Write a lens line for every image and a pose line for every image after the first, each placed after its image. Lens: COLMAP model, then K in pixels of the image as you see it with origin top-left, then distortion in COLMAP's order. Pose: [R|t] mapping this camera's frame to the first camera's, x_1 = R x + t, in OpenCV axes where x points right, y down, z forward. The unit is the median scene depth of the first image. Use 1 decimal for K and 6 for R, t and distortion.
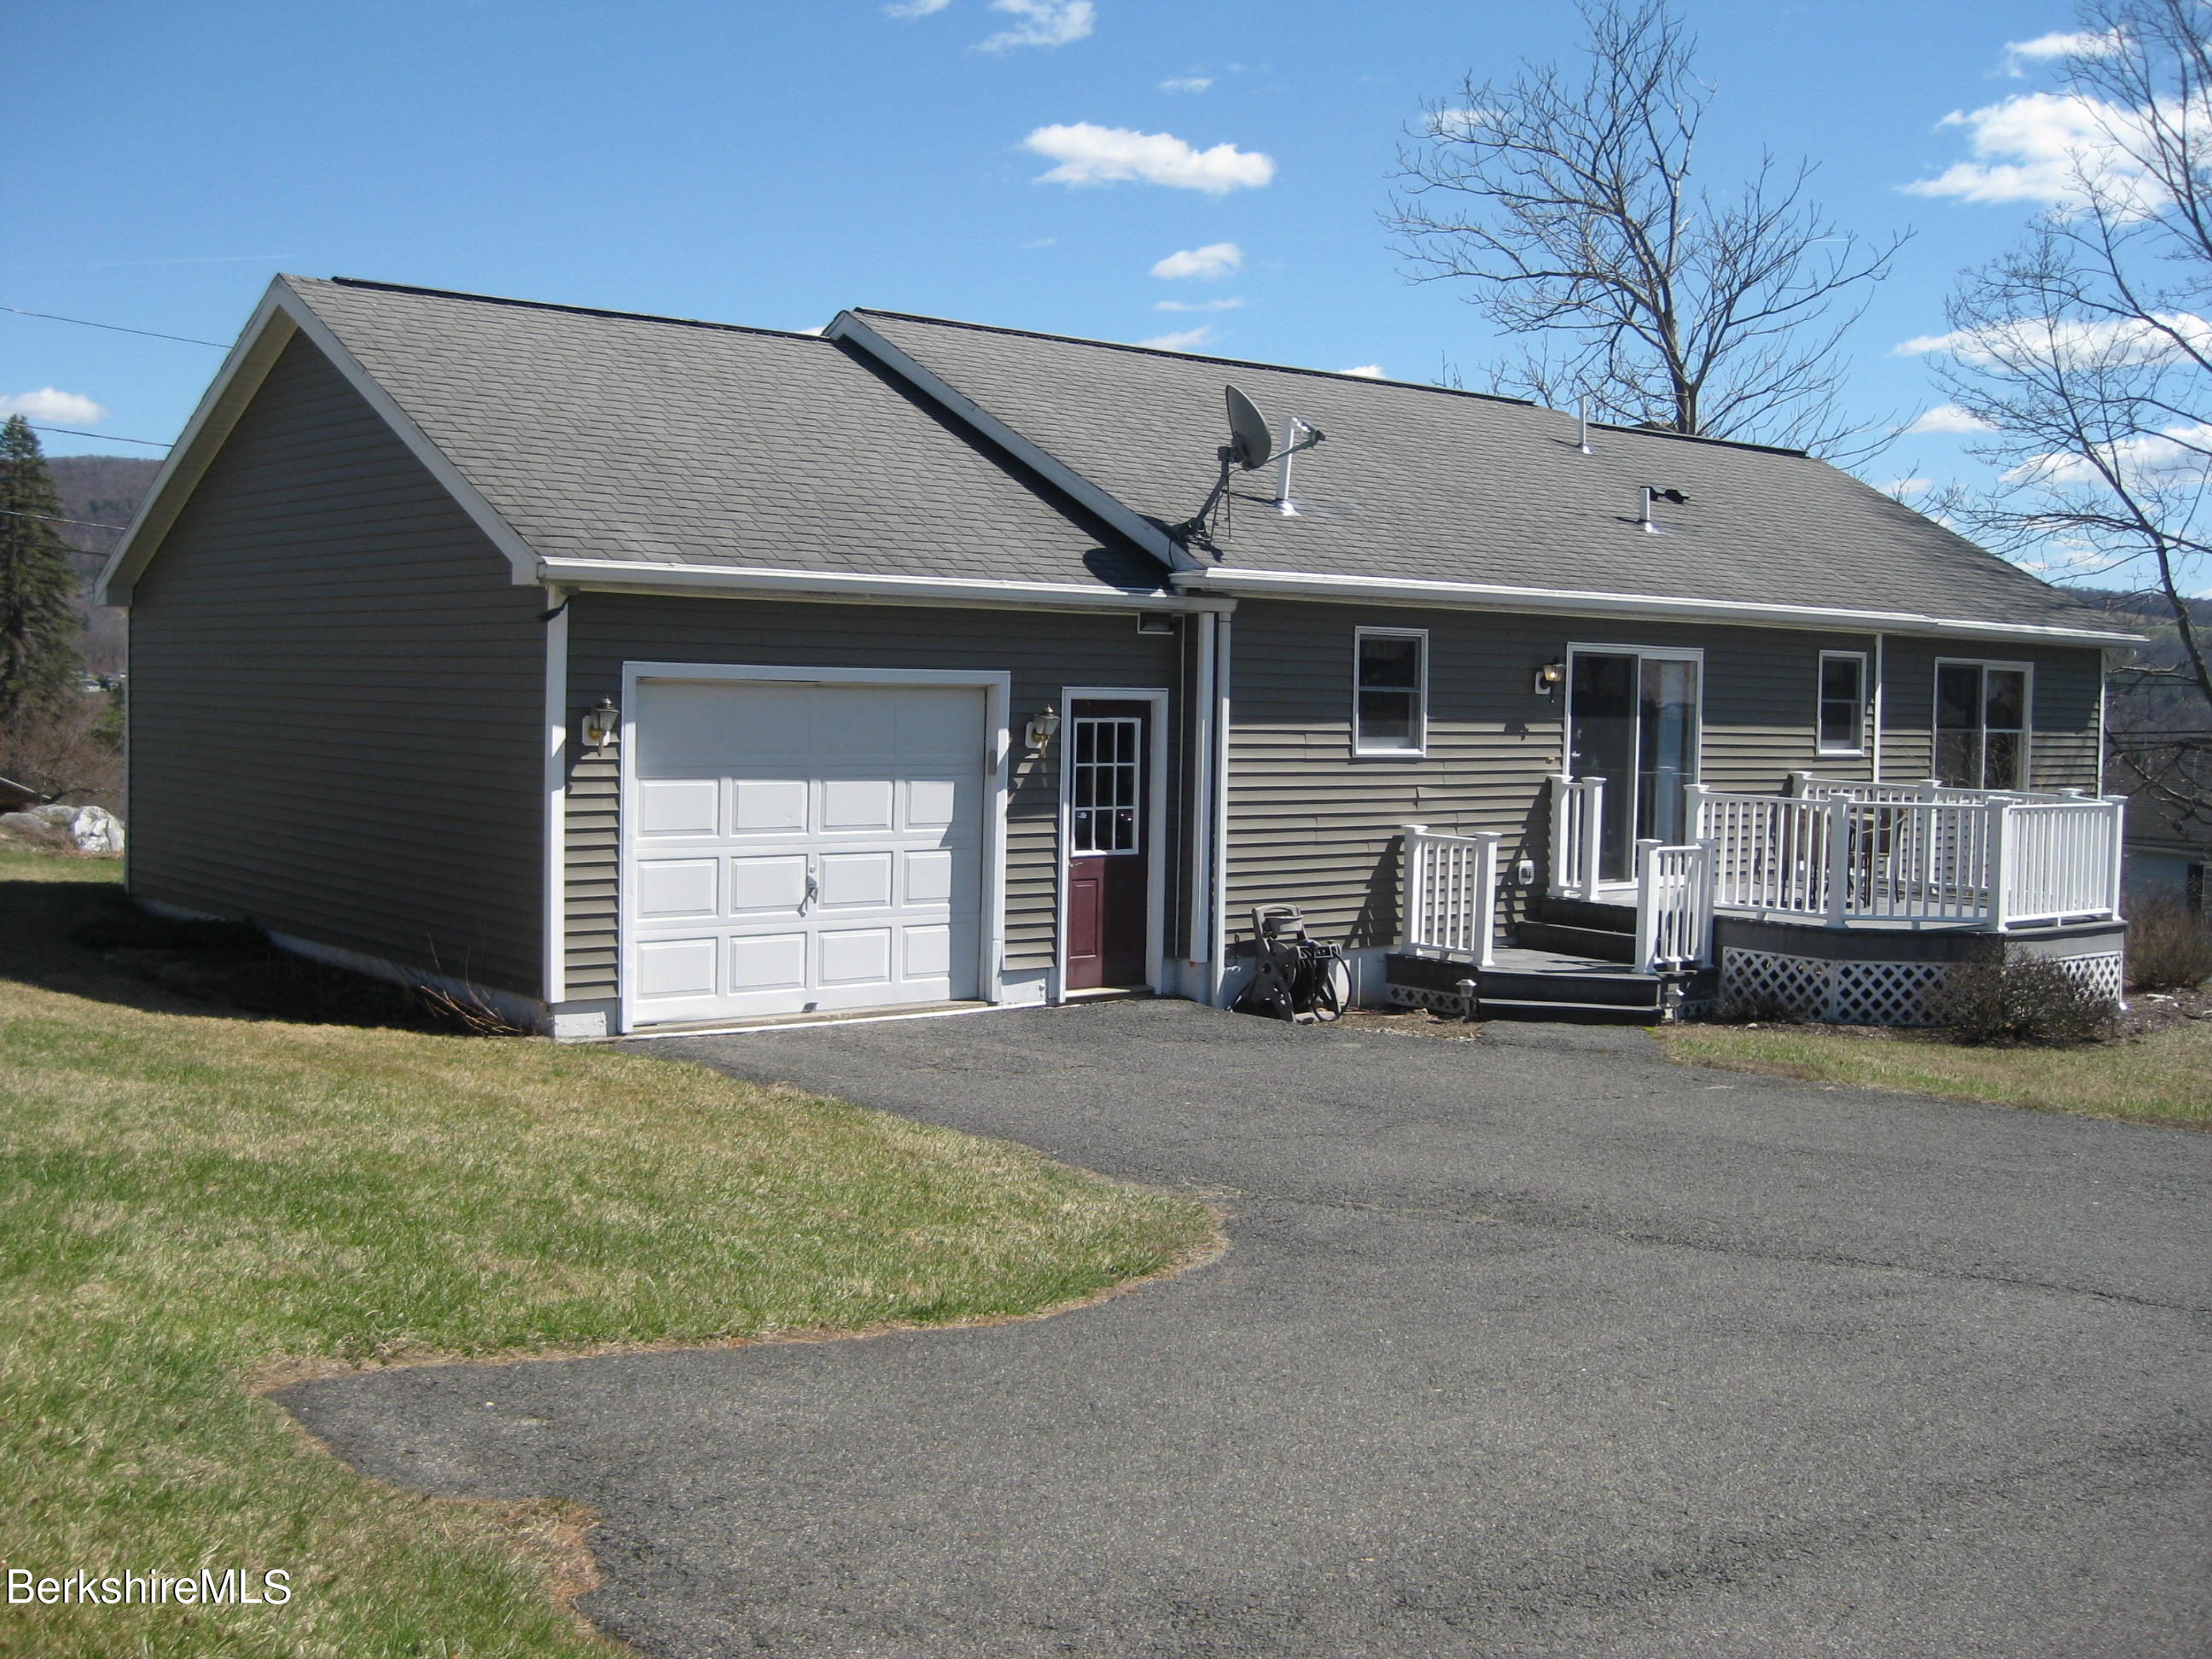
lens RADIAL K [[2400.5, 0, 1112.2], [0, 2400.5, 791.0], [0, 0, 1]] dist [-0.173678, 0.118853]
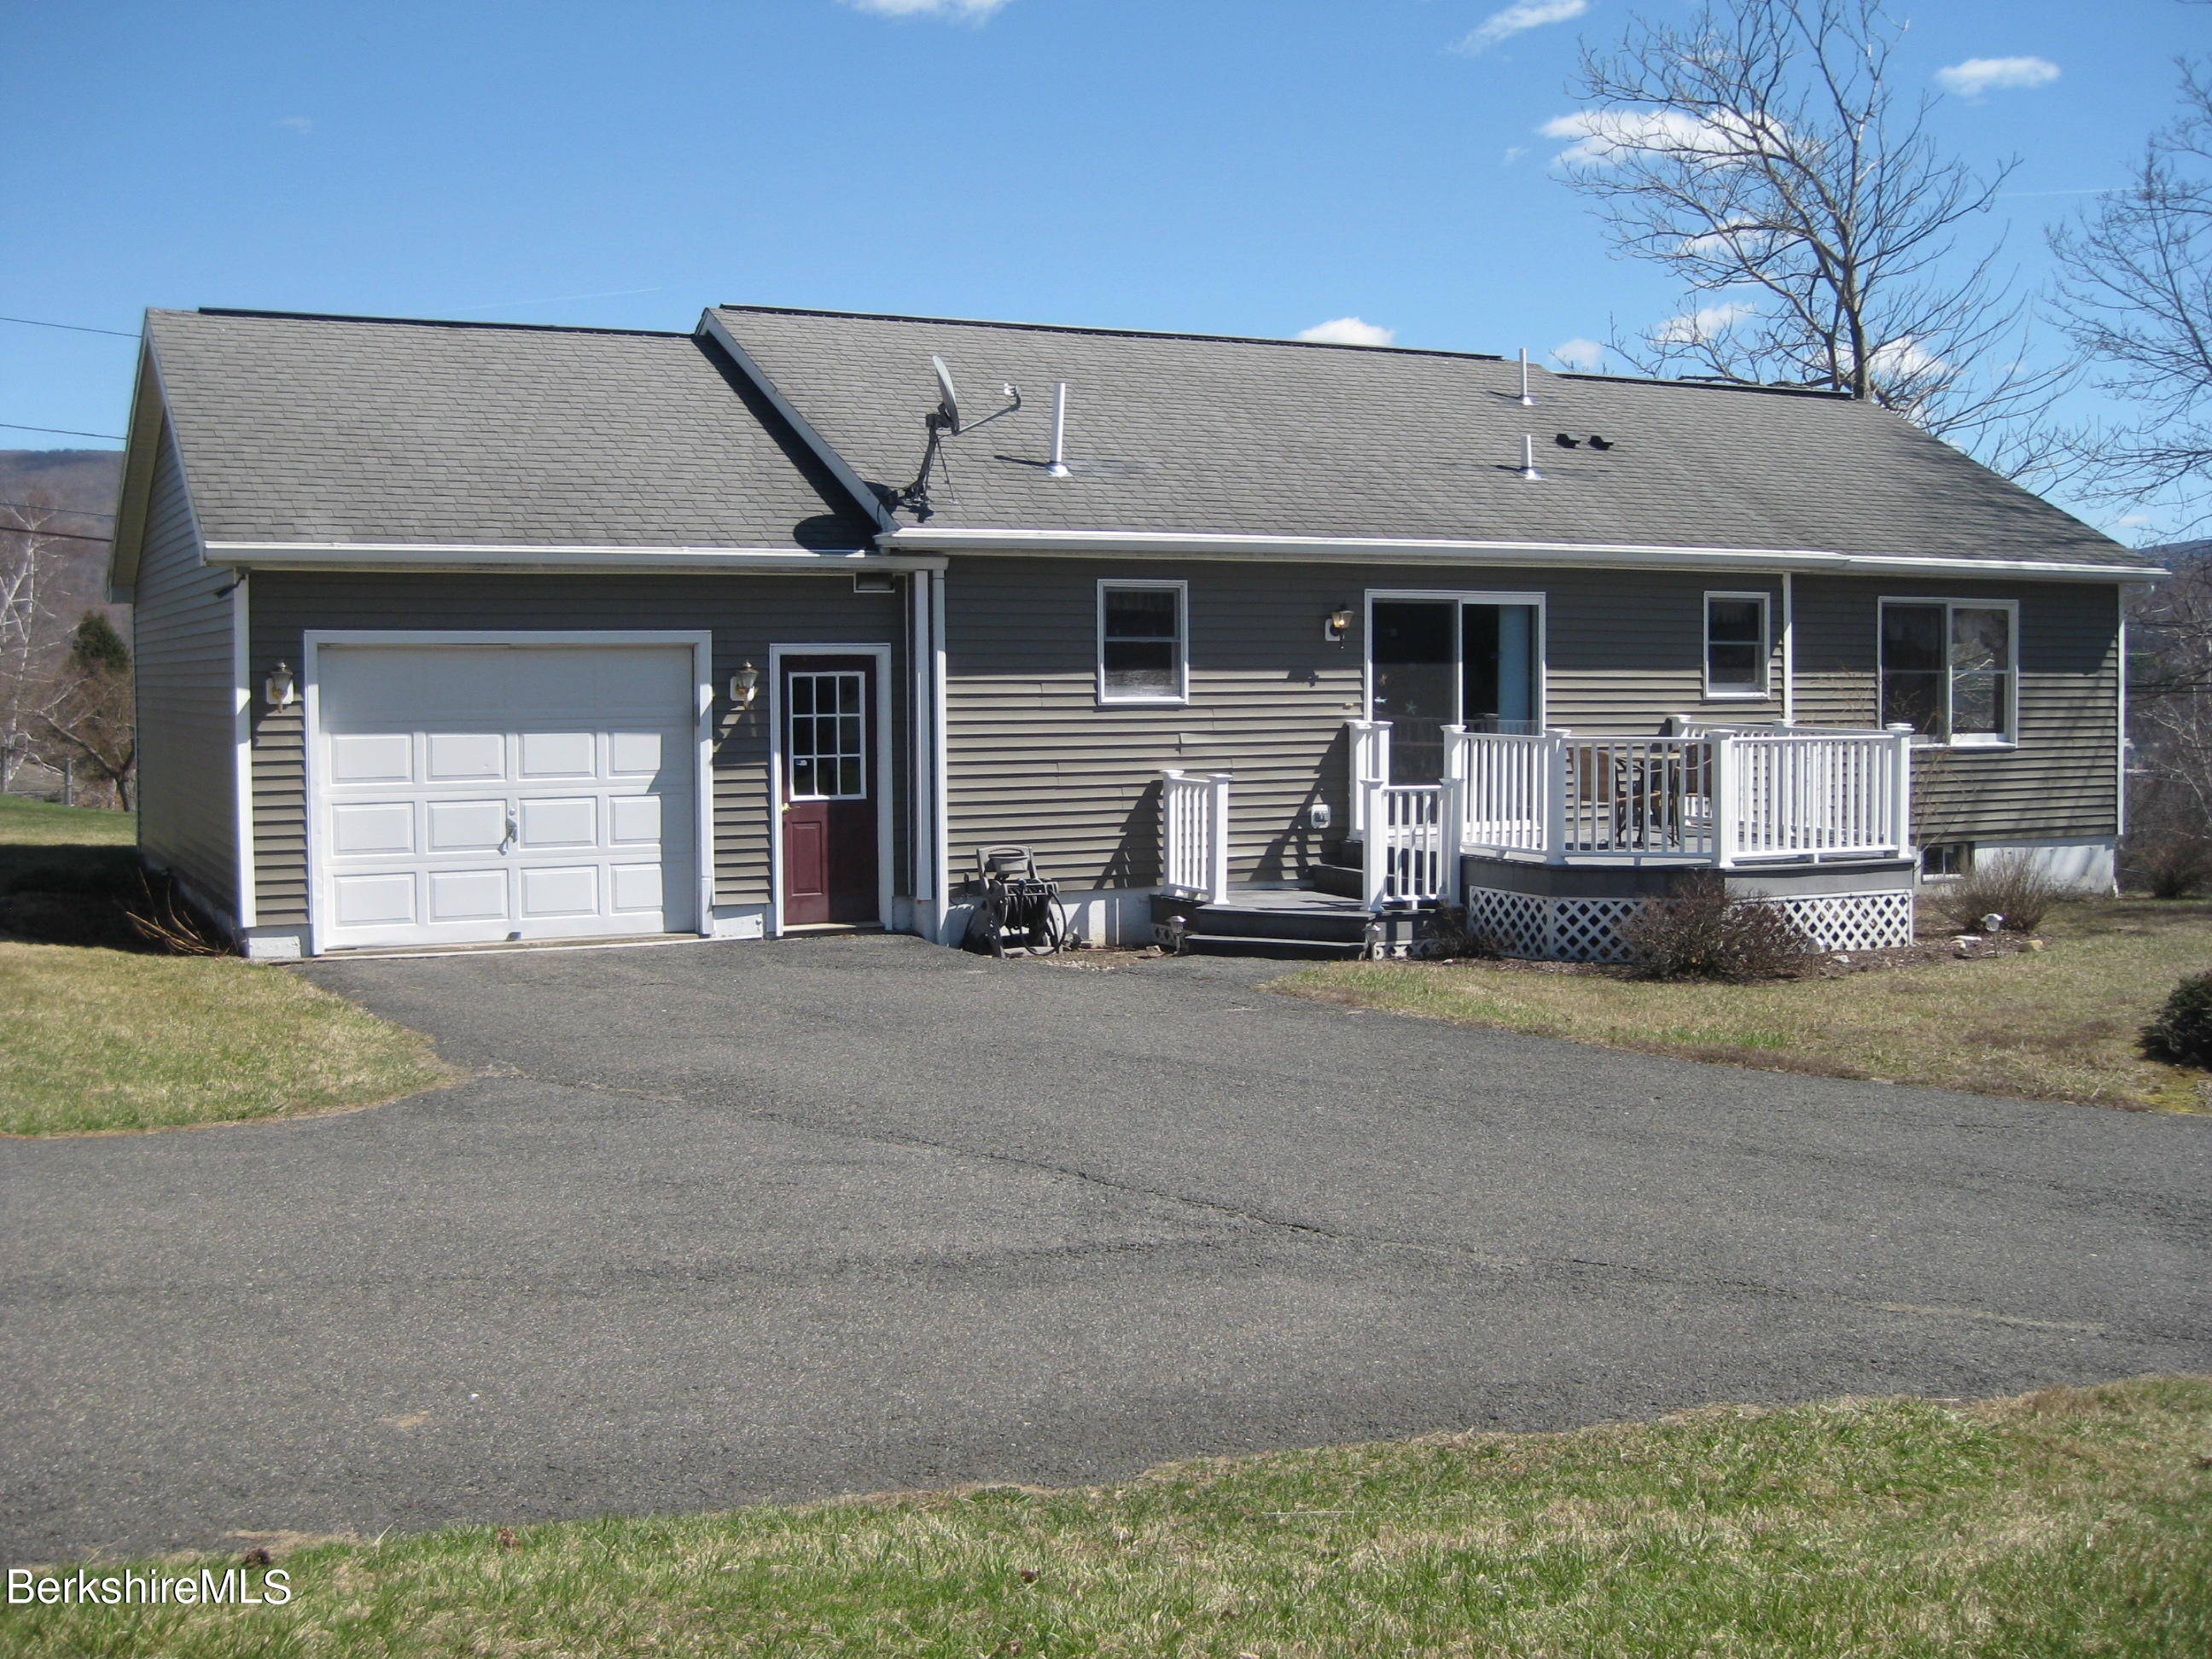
lens RADIAL K [[2400.5, 0, 1112.2], [0, 2400.5, 791.0], [0, 0, 1]] dist [-0.173678, 0.118853]
pose [[0.976056, -0.015427, -0.216972, 0.349553], [0.016102, 0.999869, 0.001345, 0.023112], [0.216923, -0.004806, 0.976177, -0.019146]]
